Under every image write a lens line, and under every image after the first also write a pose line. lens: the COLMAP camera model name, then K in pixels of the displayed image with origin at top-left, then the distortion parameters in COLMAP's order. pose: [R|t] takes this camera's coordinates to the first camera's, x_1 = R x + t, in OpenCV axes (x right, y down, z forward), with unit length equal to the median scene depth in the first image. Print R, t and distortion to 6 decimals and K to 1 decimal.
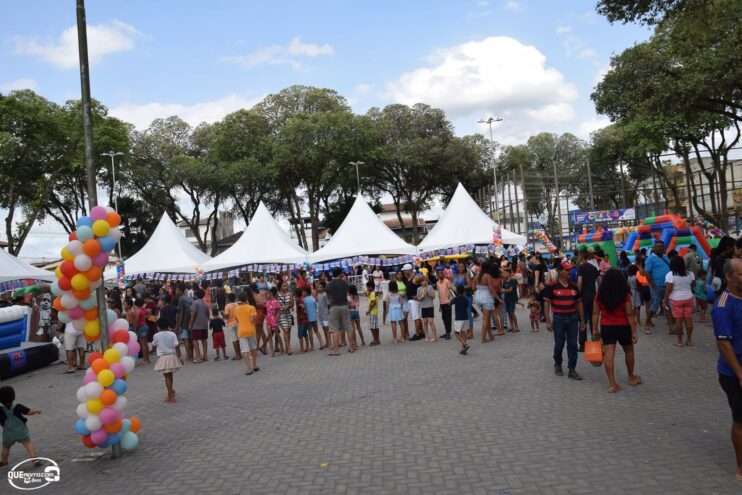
lens RADIAL K [[589.8, 0, 371.0], [0, 589.8, 247.5], [0, 0, 1]] dist [-0.112134, 0.065063]
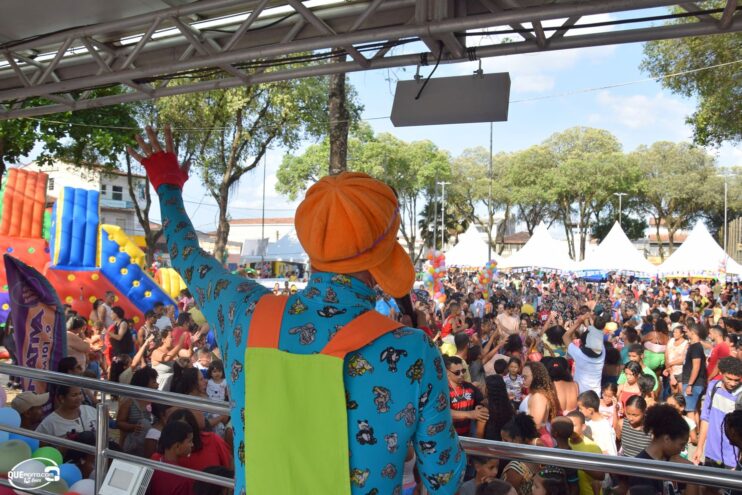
lens RADIAL K [[589.8, 0, 371.0], [0, 589.8, 247.5], [0, 0, 1]] dist [-0.112134, 0.065063]
pose [[0.889275, 0.098682, -0.446600, 0.060146], [-0.088422, 0.995119, 0.043817, -0.032868], [0.448744, 0.000524, 0.893660, -0.319830]]
